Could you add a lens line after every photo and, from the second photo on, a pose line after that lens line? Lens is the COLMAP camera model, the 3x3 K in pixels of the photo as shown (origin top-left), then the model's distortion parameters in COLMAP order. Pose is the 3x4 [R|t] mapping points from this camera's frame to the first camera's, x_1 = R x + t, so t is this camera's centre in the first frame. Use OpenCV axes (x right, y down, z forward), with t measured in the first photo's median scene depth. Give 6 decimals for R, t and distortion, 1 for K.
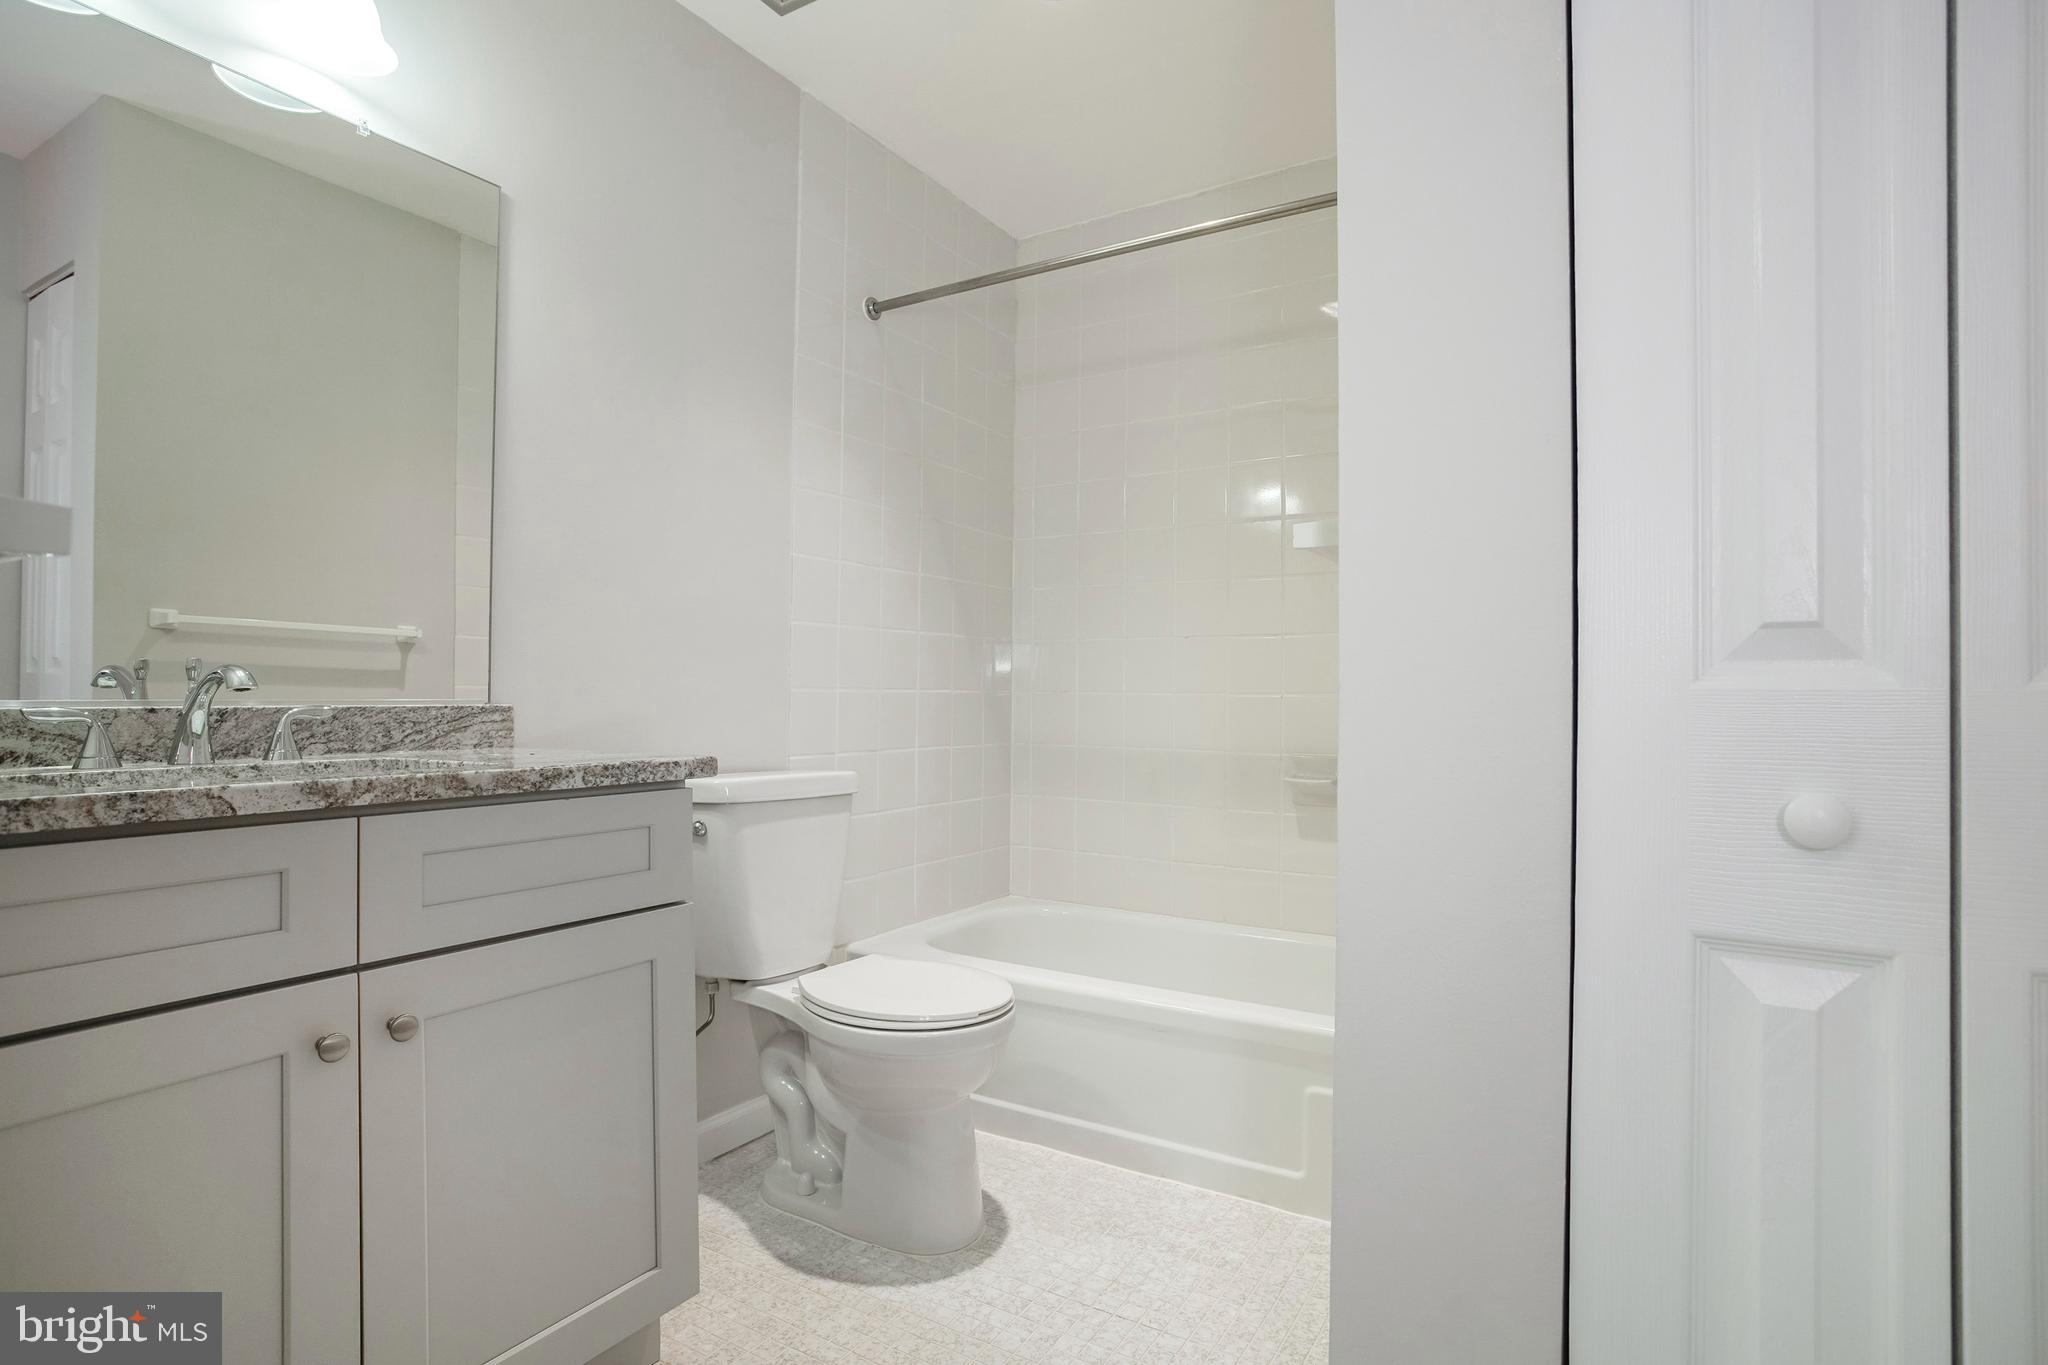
lens RADIAL K [[1034.2, 0, 1024.0], [0, 1034.2, 682.5], [0, 0, 1]] dist [-0.061834, 0.031998]
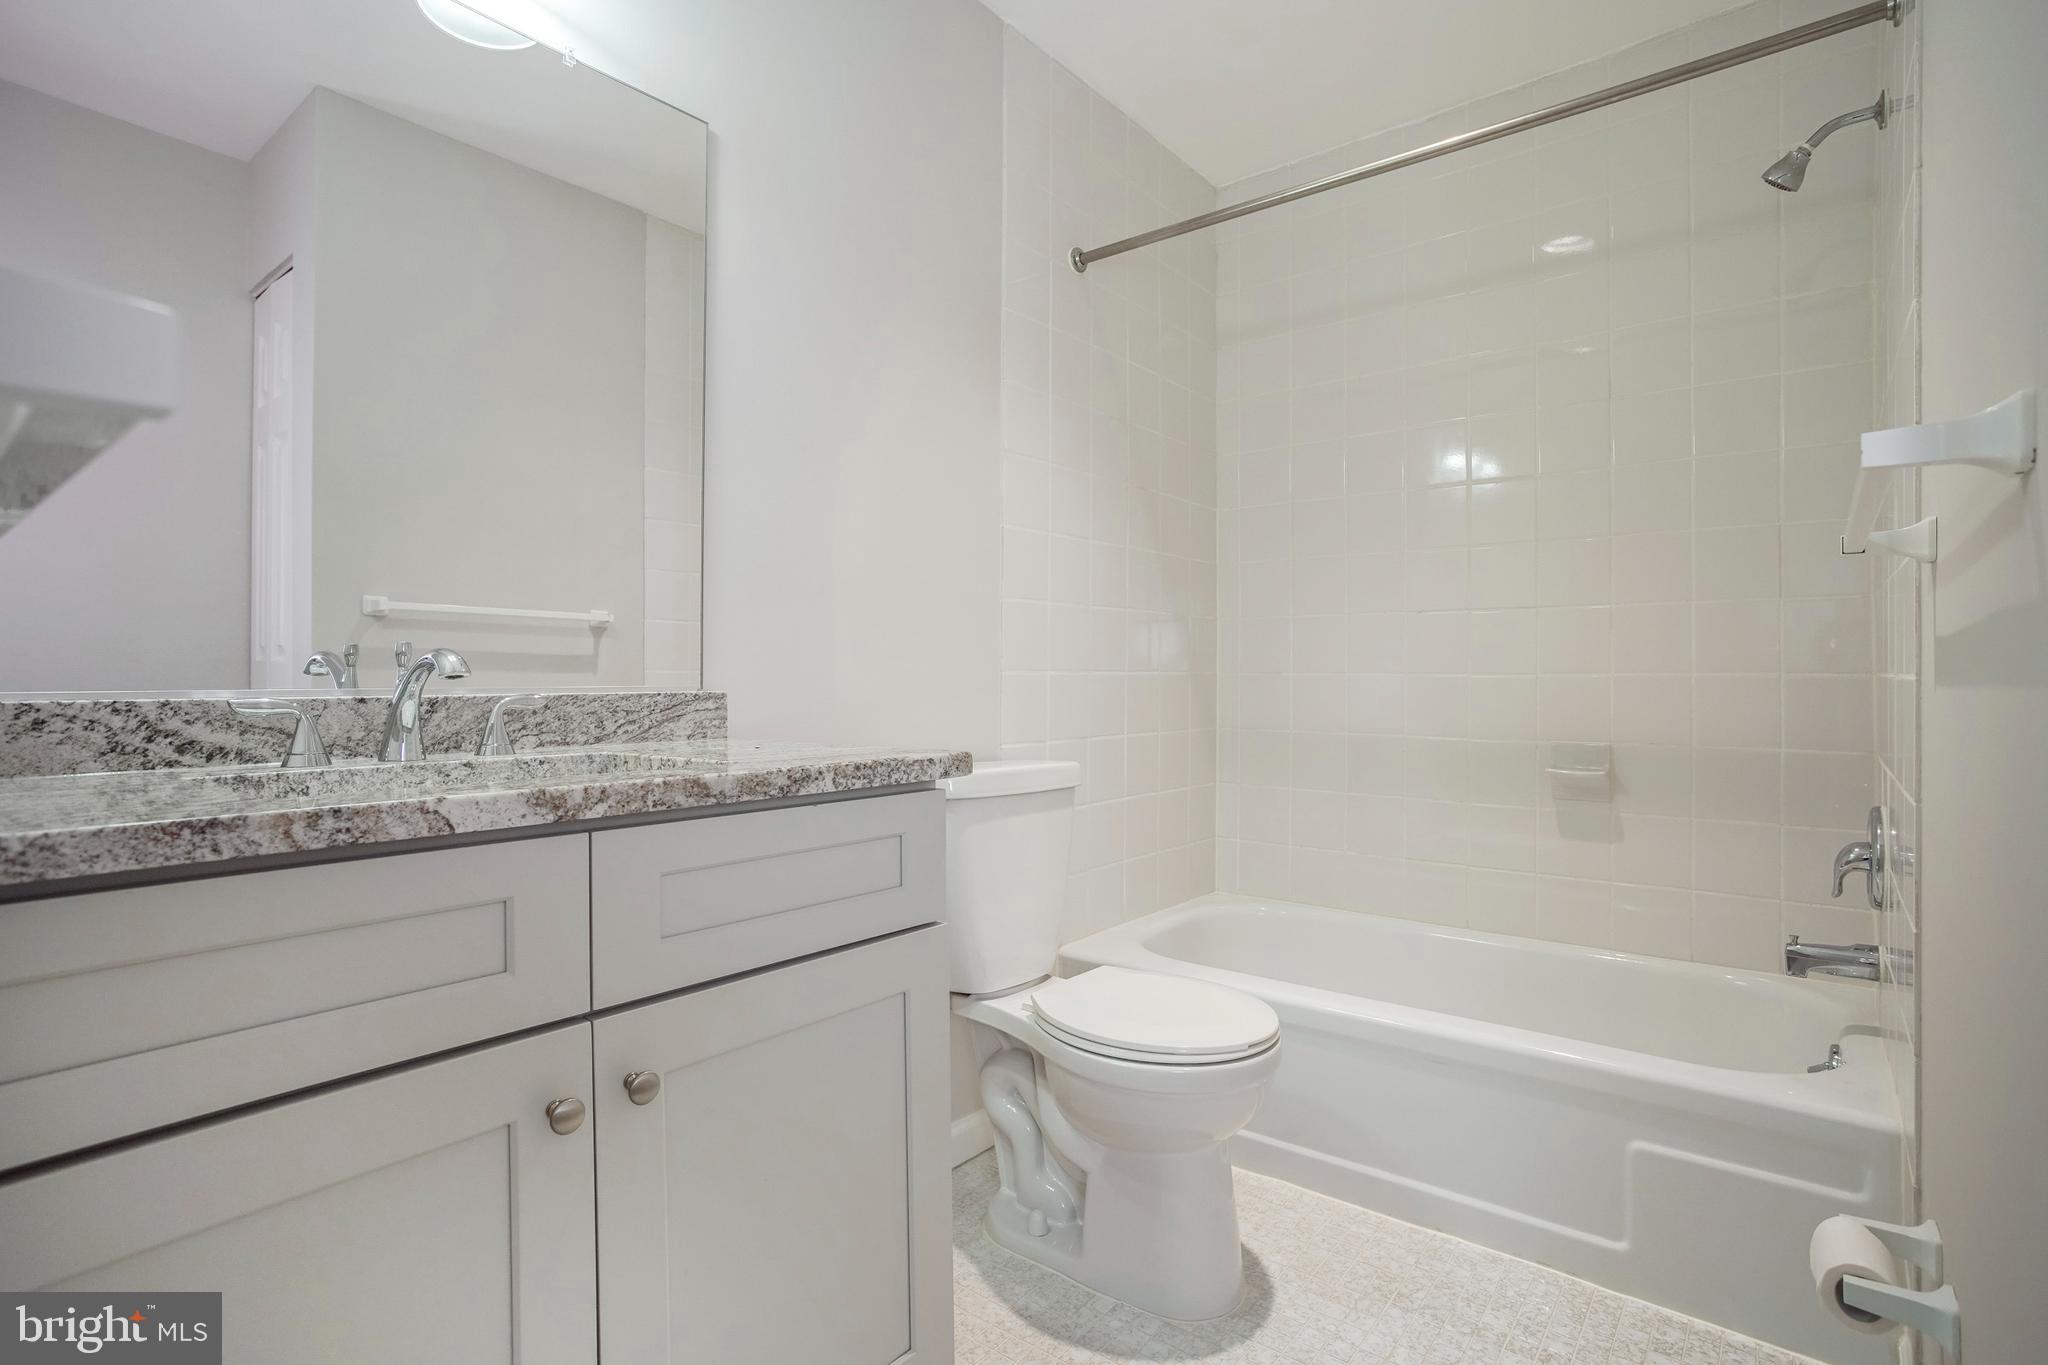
lens RADIAL K [[1008.9, 0, 1025.6], [0, 1008.9, 667.8], [0, 0, 1]] dist [-0.066360, 0.047870]
pose [[0.991779, -0.006667, -0.127787, -0.147133], [0.007173, 0.999968, 0.003499, -0.000357], [0.127759, -0.004387, 0.991796, 0.176705]]
